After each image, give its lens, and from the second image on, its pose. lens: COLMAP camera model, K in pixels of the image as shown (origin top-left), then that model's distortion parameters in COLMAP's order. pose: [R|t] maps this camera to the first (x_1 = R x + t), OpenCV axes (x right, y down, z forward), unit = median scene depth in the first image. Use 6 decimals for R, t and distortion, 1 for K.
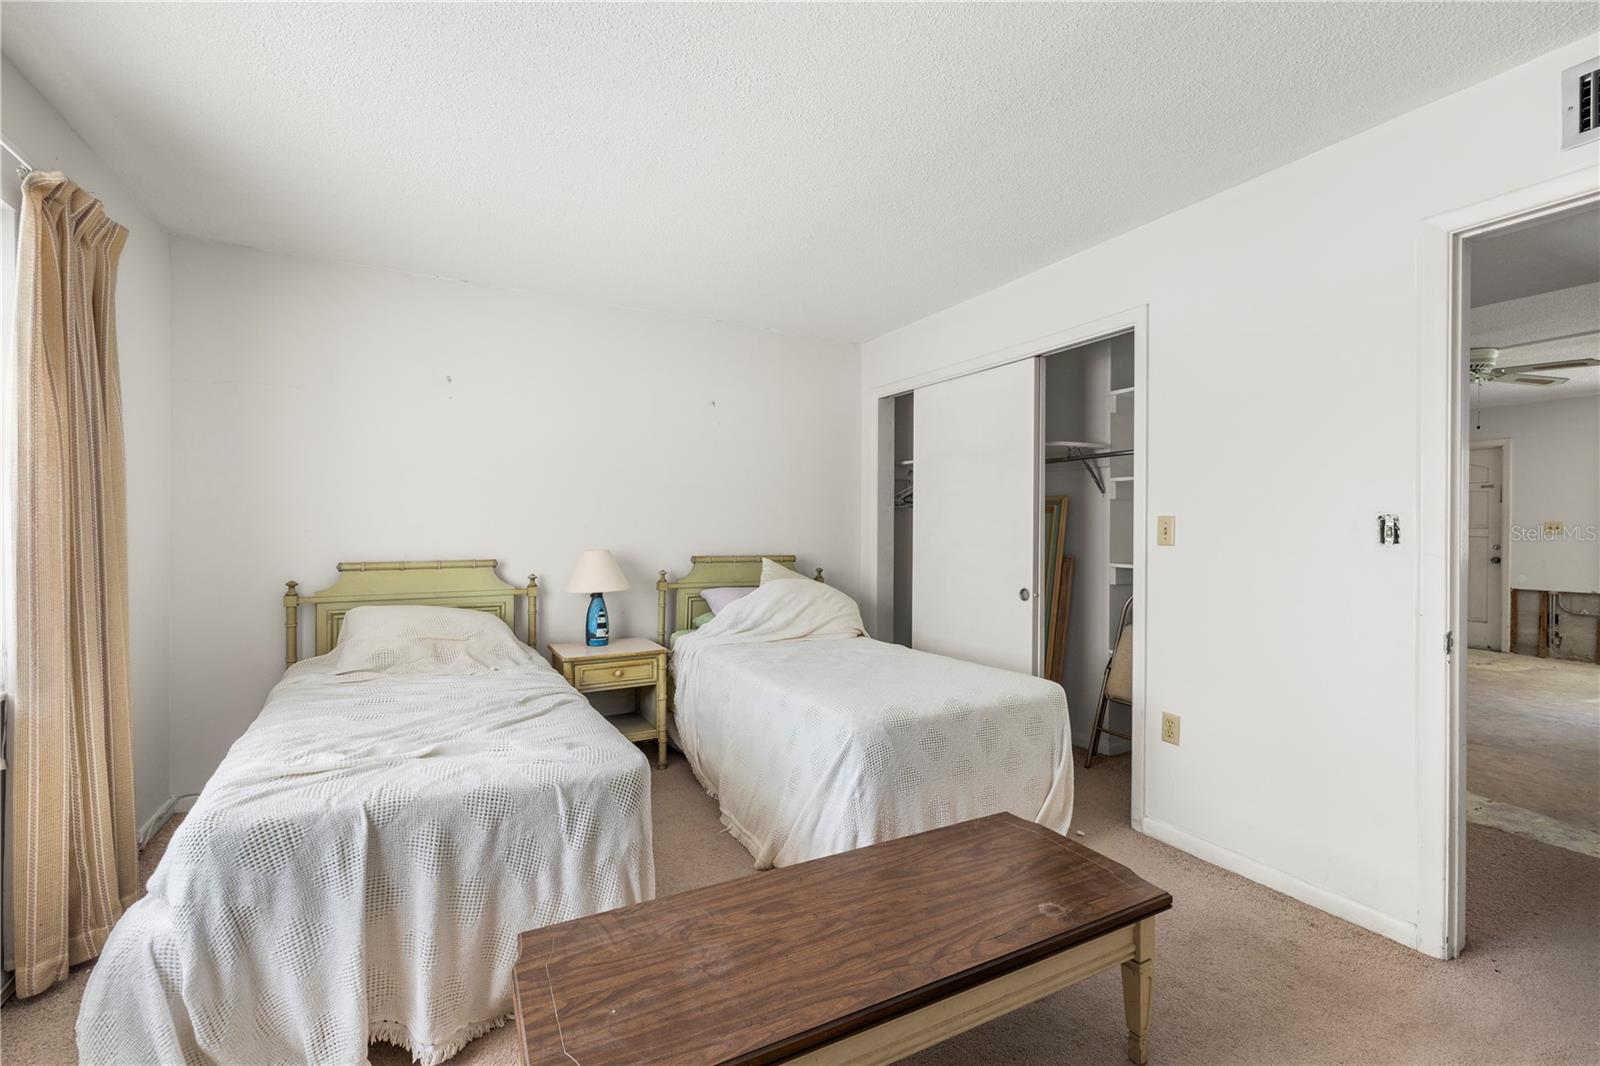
lens RADIAL K [[674.4, 0, 801.3], [0, 674.4, 534.6], [0, 0, 1]] dist [-0.003088, 0.001244]
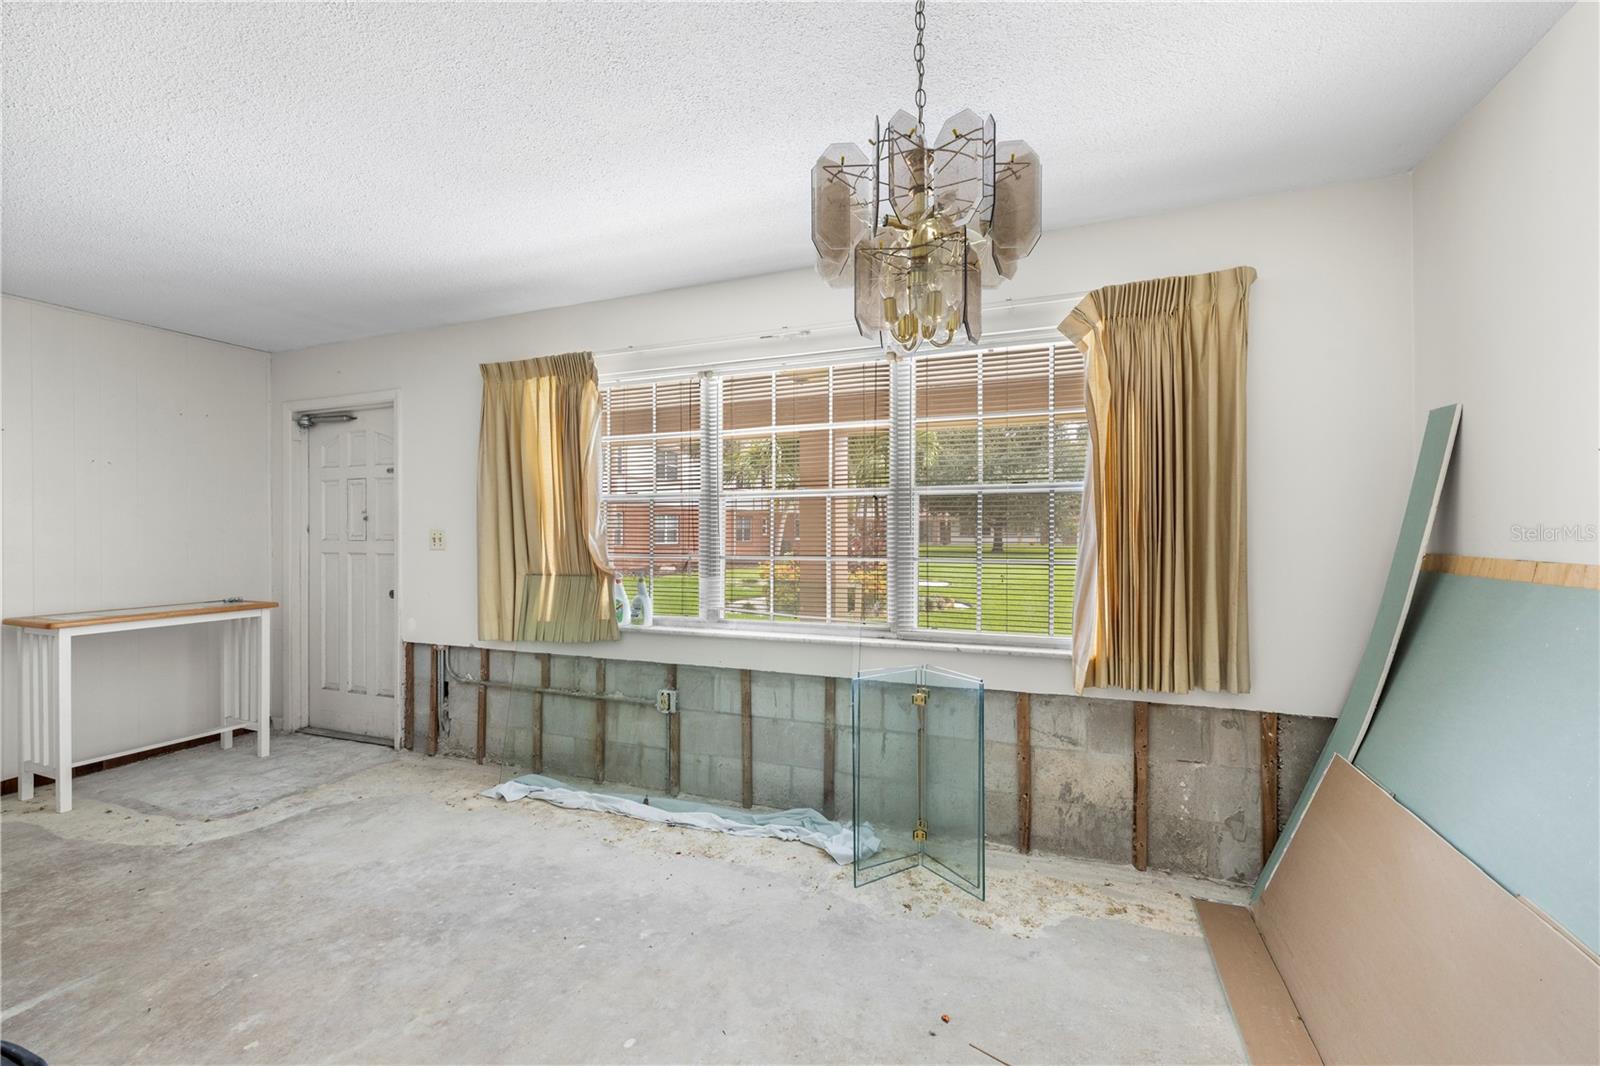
lens RADIAL K [[674.4, 0, 803.5], [0, 674.4, 536.5], [0, 0, 1]] dist [-0.003088, 0.001244]
pose [[0.770534, -0.003854, 0.637387, 0.961982], [0.007759, 0.999964, -0.003334, -0.008063], [-0.637352, 0.007515, 0.770537, 0.318879]]
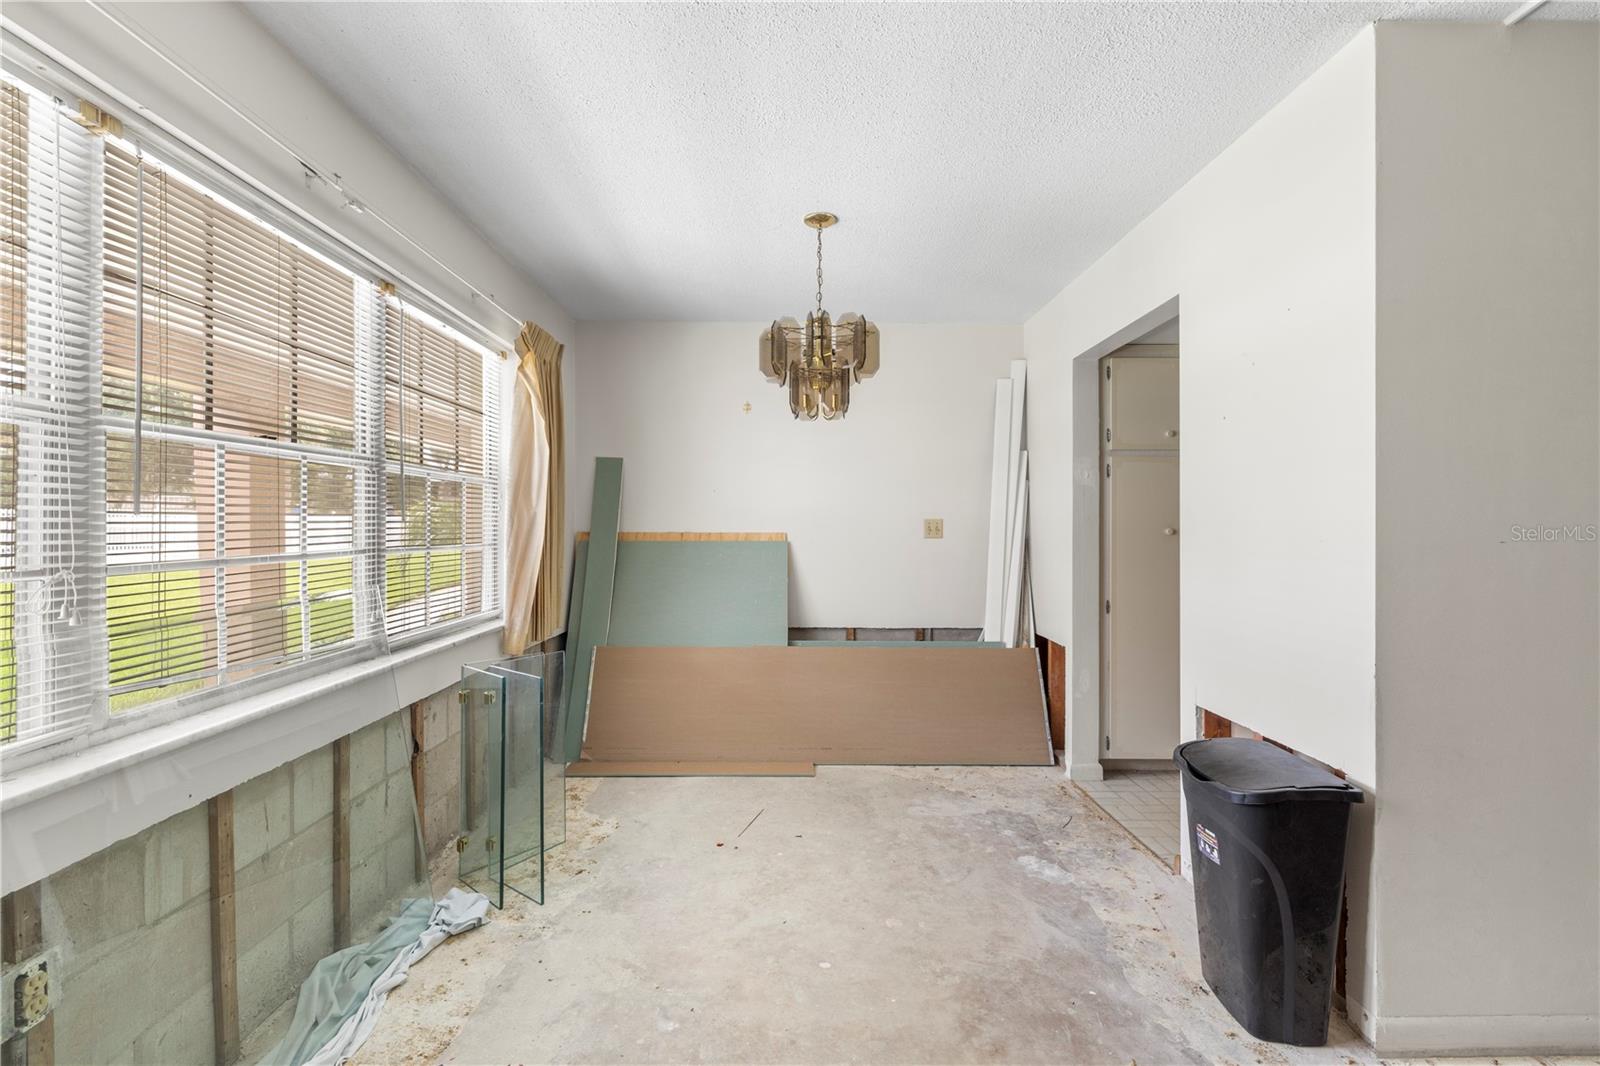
lens RADIAL K [[674.4, 0, 796.1], [0, 674.4, 525.1], [0, 0, 1]] dist [-0.003088, 0.001244]
pose [[-0.877389, 0.003491, 0.479768, 0.944663], [0.009800, 0.999895, 0.010646, -0.008964], [-0.479680, 0.014043, -0.877331, 0.828080]]
